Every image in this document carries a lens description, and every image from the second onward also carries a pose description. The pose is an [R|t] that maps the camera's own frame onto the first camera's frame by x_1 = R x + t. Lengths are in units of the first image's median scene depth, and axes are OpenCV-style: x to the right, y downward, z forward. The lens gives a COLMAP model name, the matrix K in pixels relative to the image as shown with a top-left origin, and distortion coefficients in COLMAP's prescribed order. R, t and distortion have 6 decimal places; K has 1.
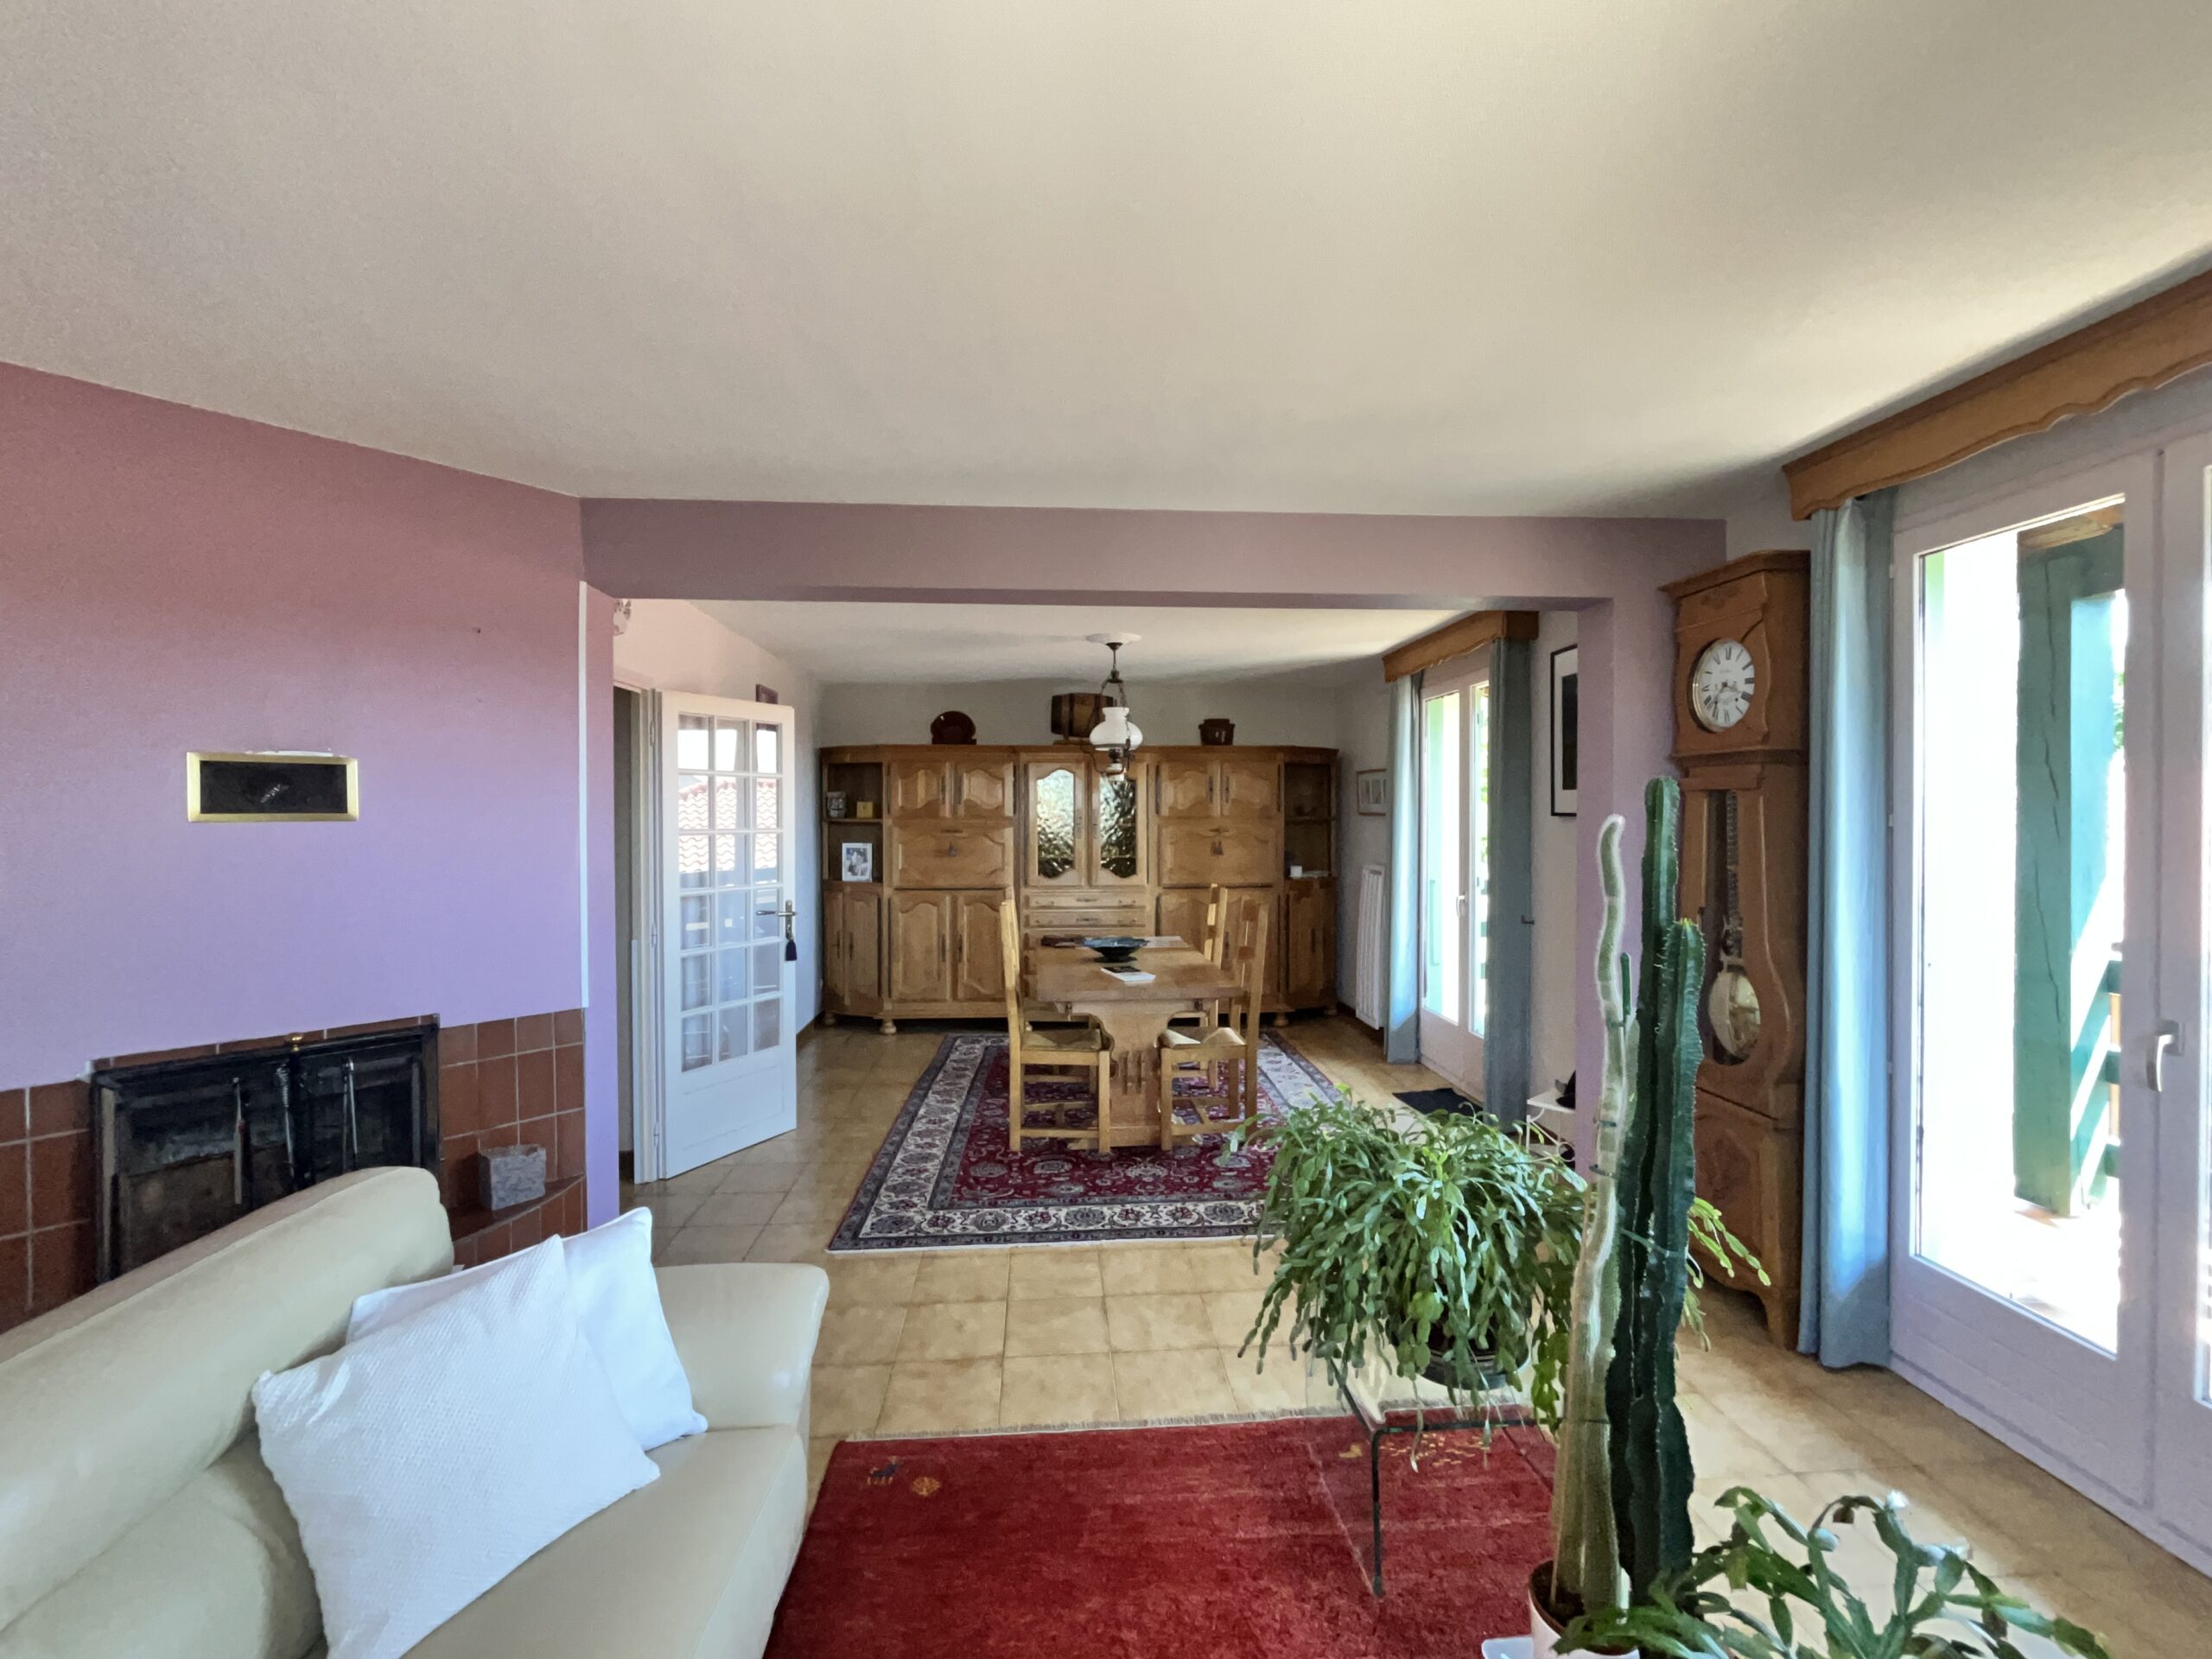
lens RADIAL K [[912.5, 0, 1106.0], [0, 912.5, 829.5], [0, 0, 1]] dist [0.002831, 0.000391]
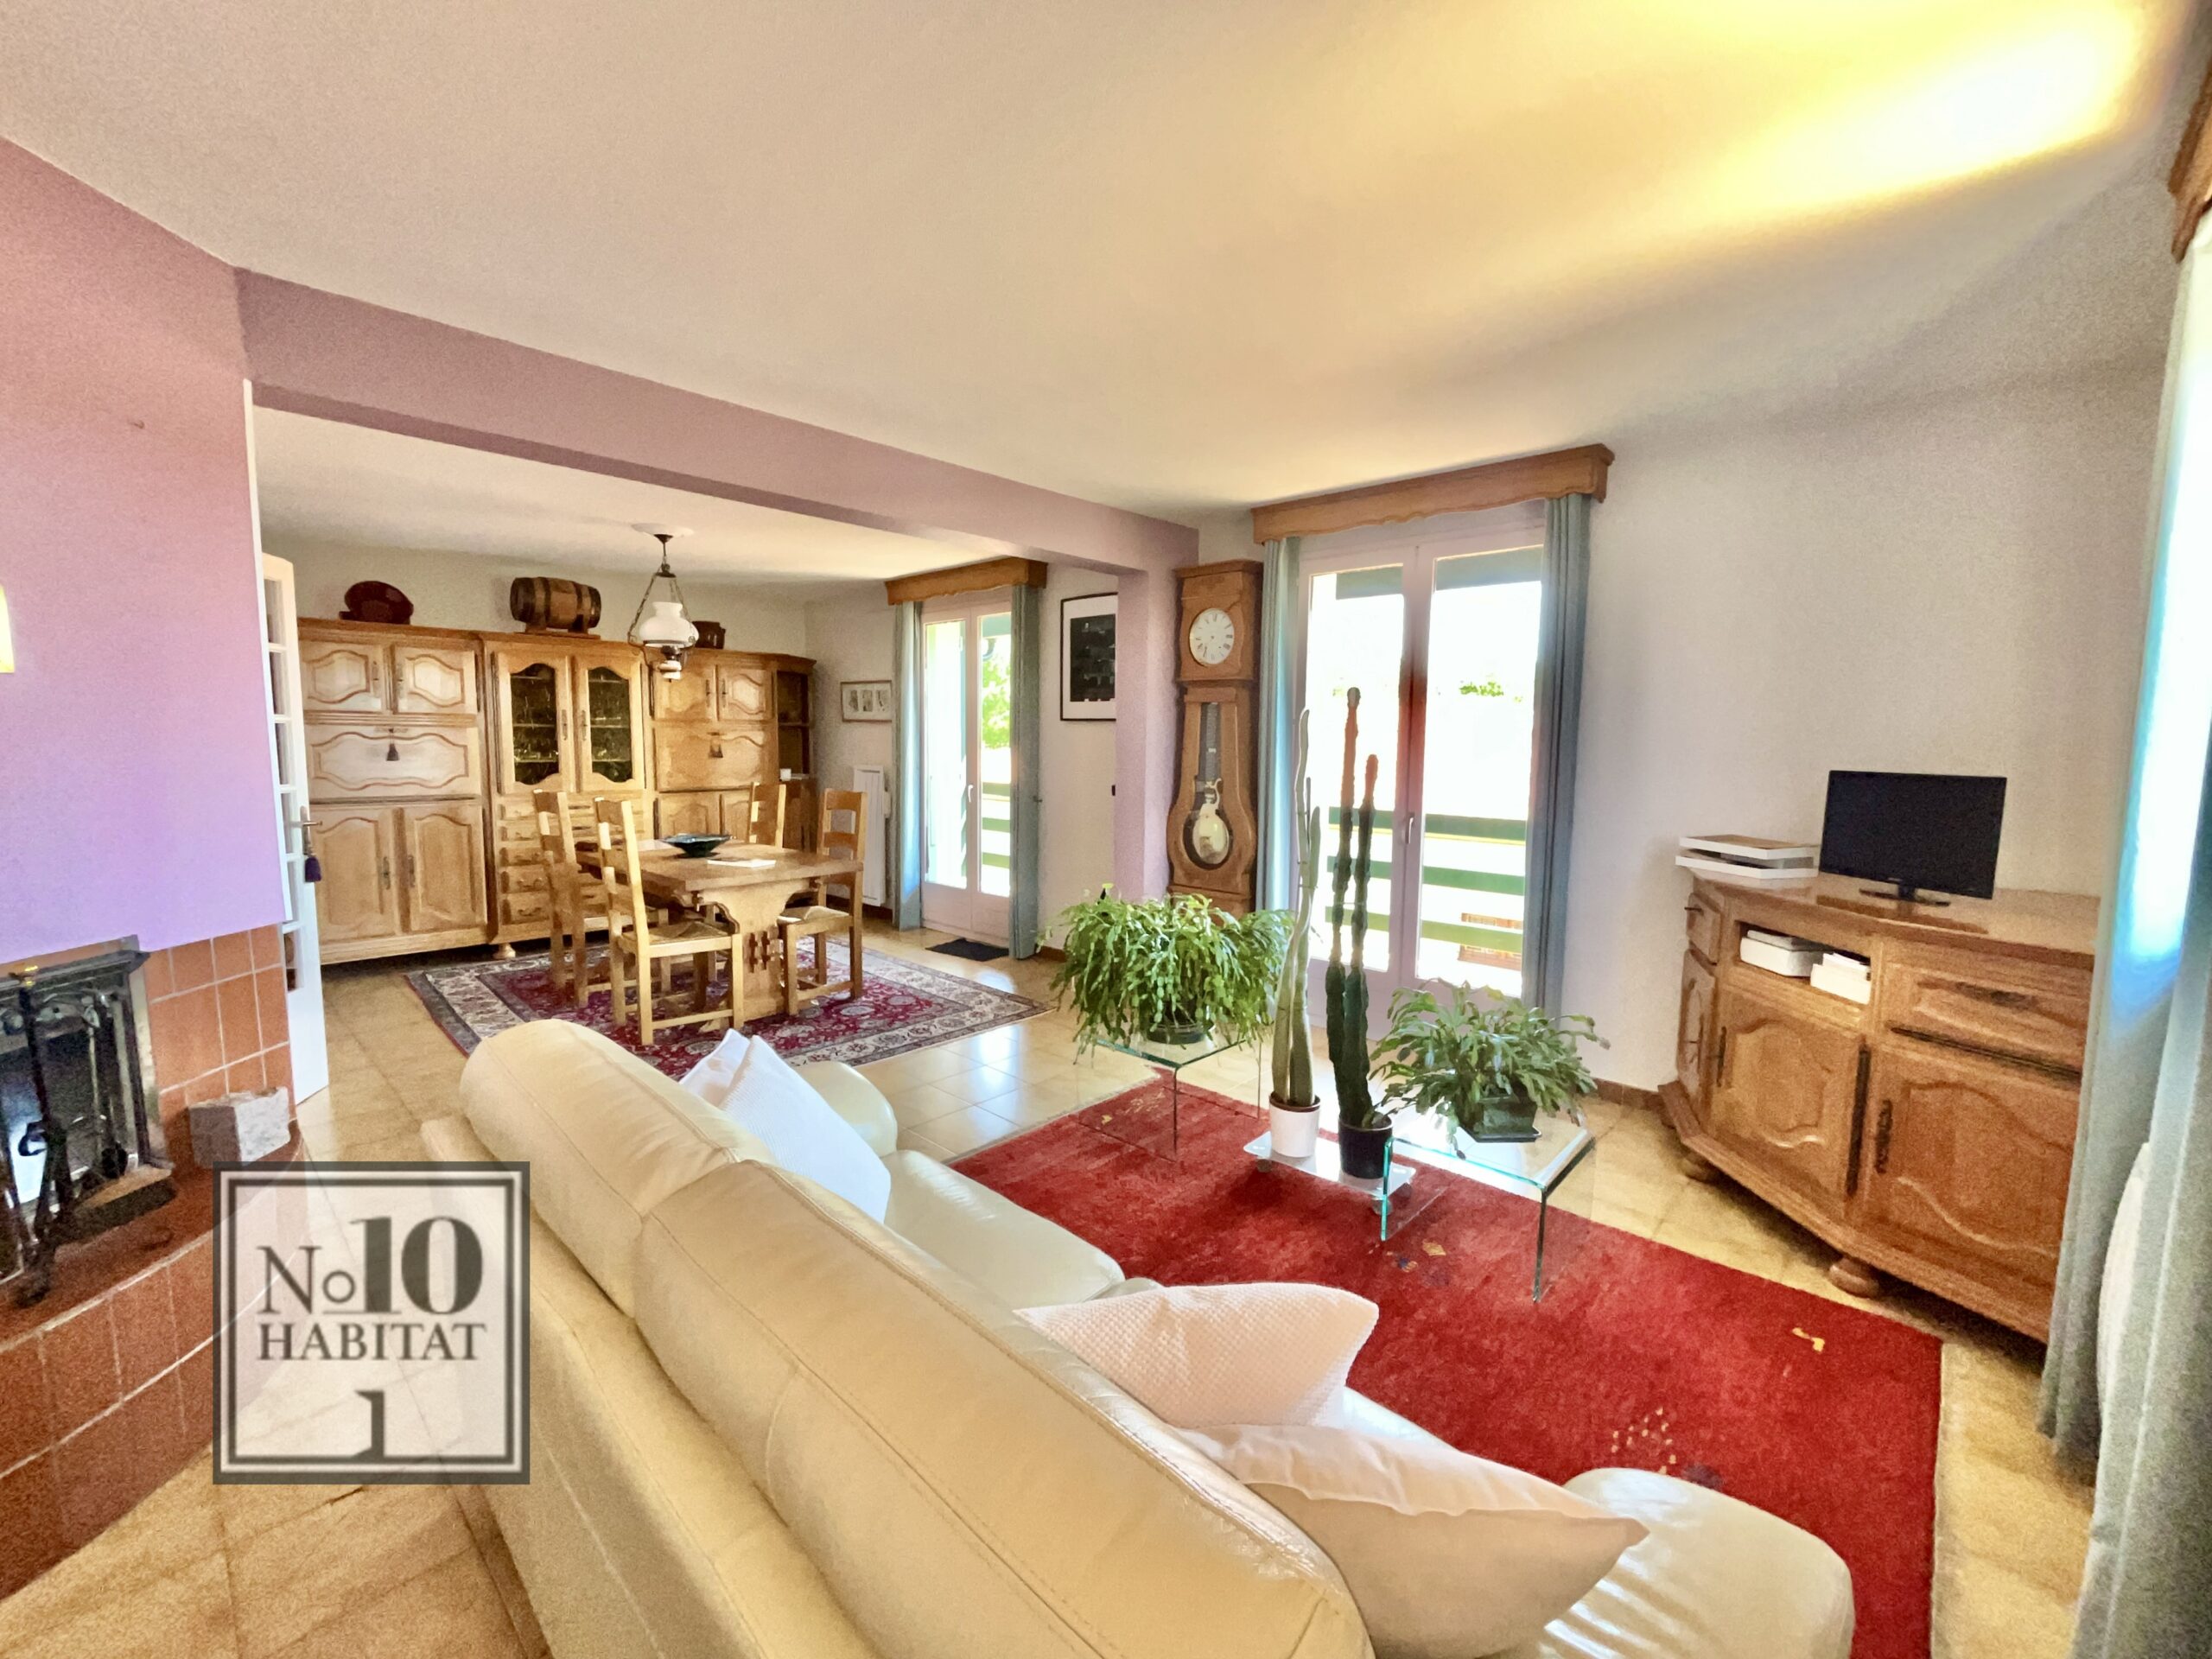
lens RADIAL K [[898.8, 0, 1106.0], [0, 898.8, 829.5], [0, 0, 1]] dist [-0.001582, 0.000347]
pose [[0.743111, -0.057941, 0.666655, -0.363168], [-0.002742, 0.995972, 0.089619, 0.025558], [-0.669162, -0.068425, 0.739959, -0.052813]]
